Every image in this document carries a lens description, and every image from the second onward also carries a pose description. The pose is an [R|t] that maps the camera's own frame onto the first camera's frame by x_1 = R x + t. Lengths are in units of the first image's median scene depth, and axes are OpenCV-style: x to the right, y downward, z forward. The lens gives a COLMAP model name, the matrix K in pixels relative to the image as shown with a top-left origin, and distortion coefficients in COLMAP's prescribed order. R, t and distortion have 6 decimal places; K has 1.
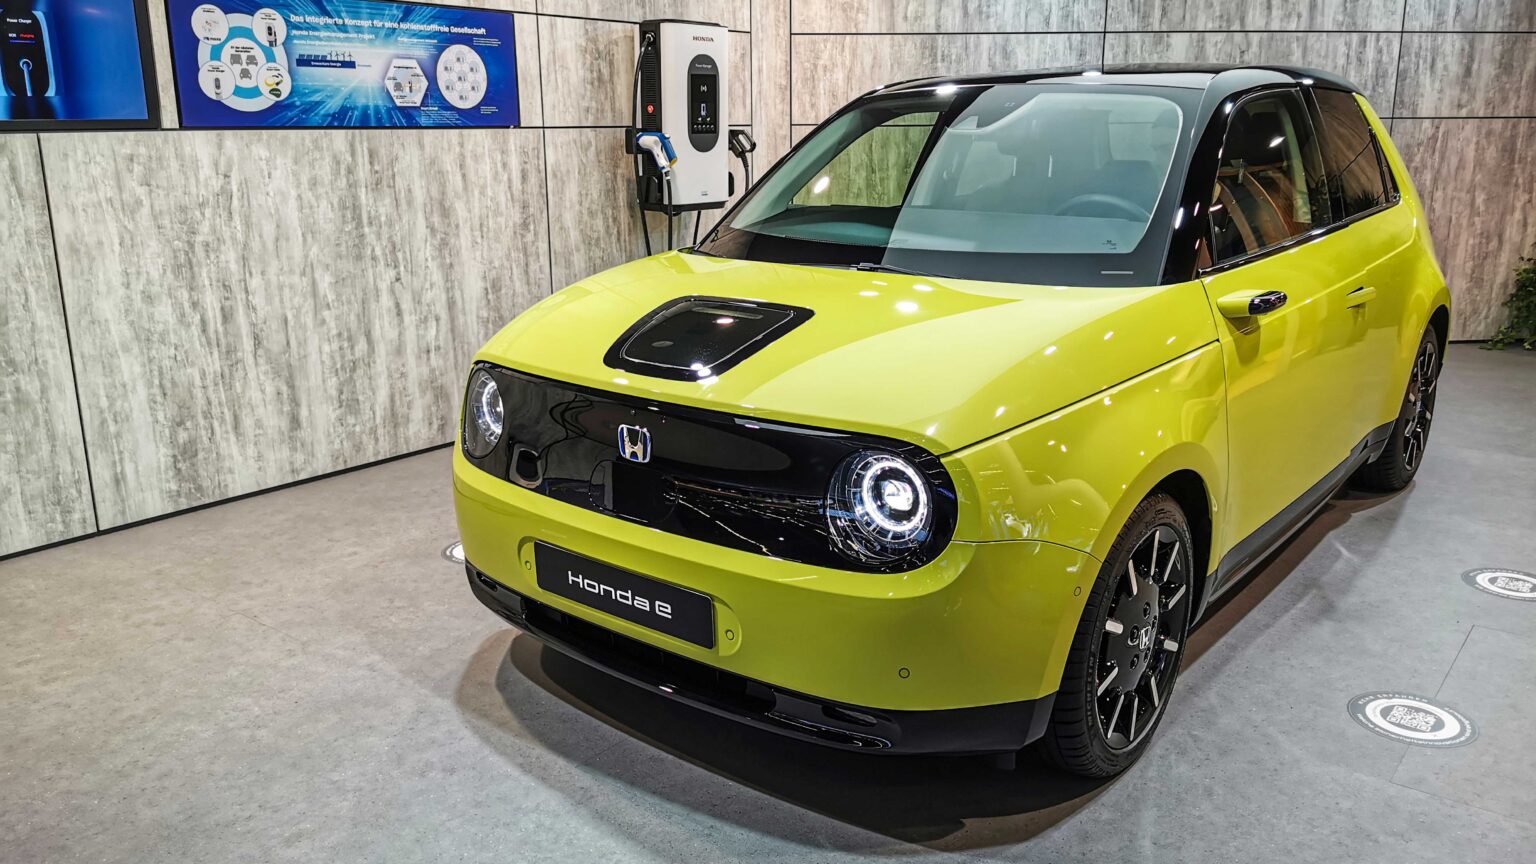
lens RADIAL K [[1217.4, 0, 790.4], [0, 1217.4, 419.9], [0, 0, 1]] dist [0.072611, -0.092077]
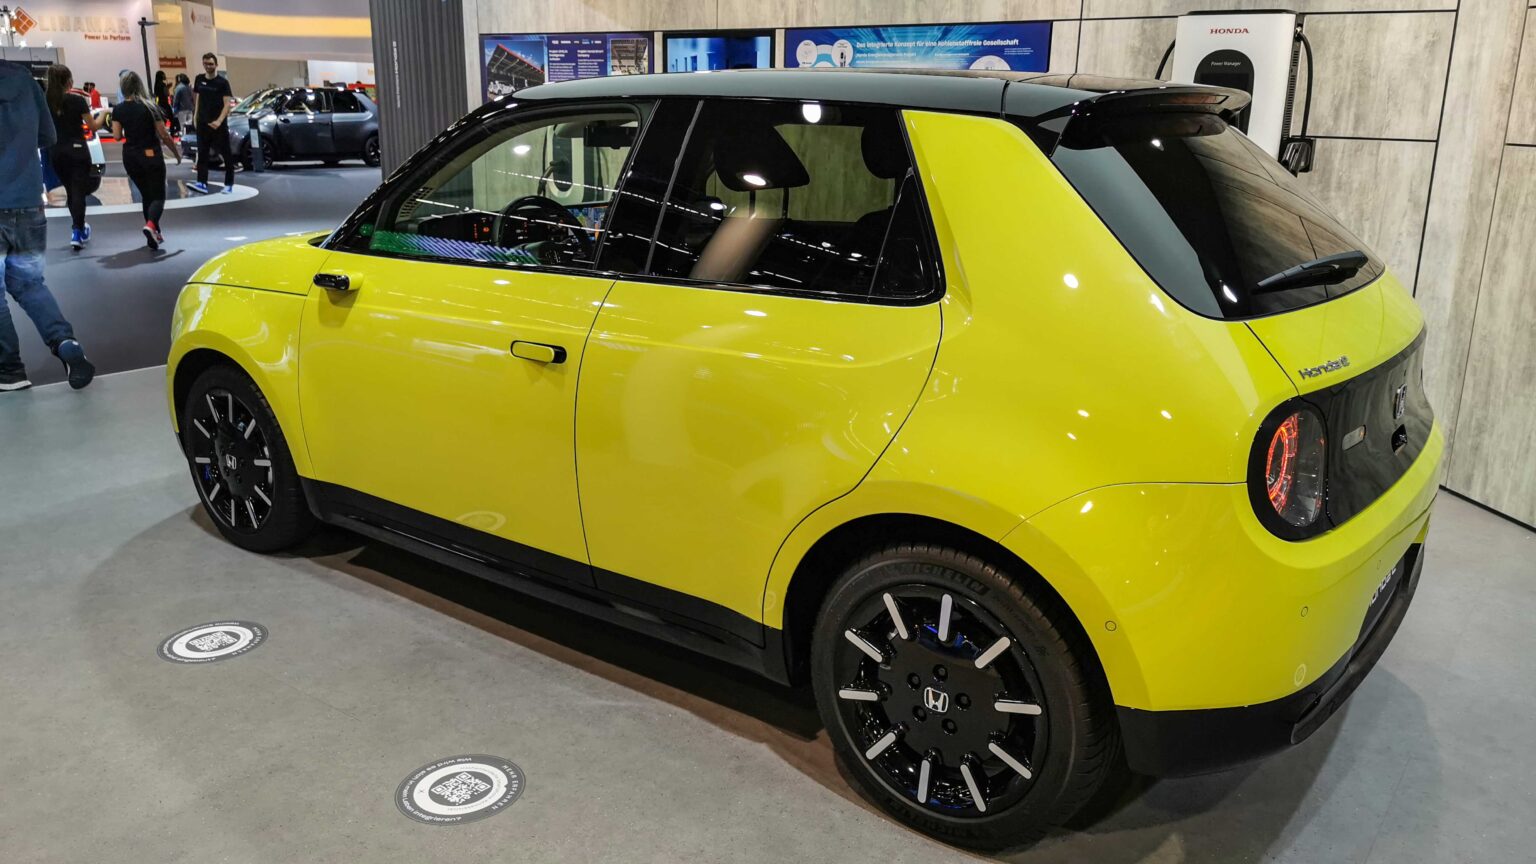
lens RADIAL K [[1217.4, 0, 762.6], [0, 1217.4, 433.7], [0, 0, 1]] dist [0.072611, -0.092077]
pose [[0.002341, 0.273641, -0.961829, 0.969515], [-0.252903, 0.930726, 0.264176, -0.237912], [0.967489, 0.242631, 0.071383, 0.840472]]
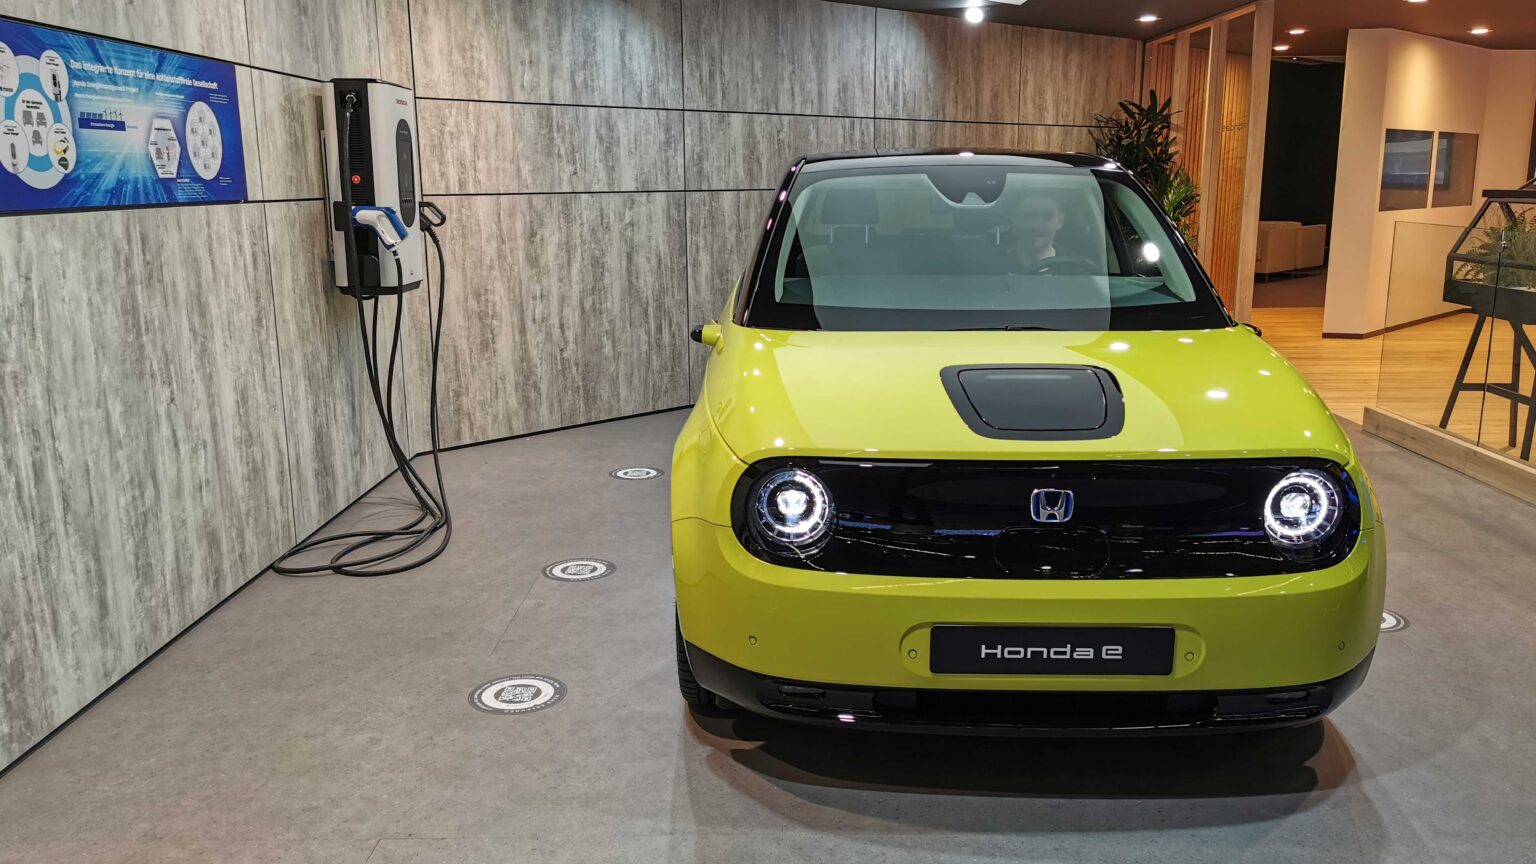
lens RADIAL K [[1217.4, 0, 807.0], [0, 1217.4, 408.7], [0, 0, 1]] dist [0.072611, -0.092077]
pose [[0.782893, -0.114236, 0.611579, -0.498309], [0.148559, 0.988888, -0.005460, -0.047369], [-0.604160, 0.095130, 0.791165, 0.153509]]
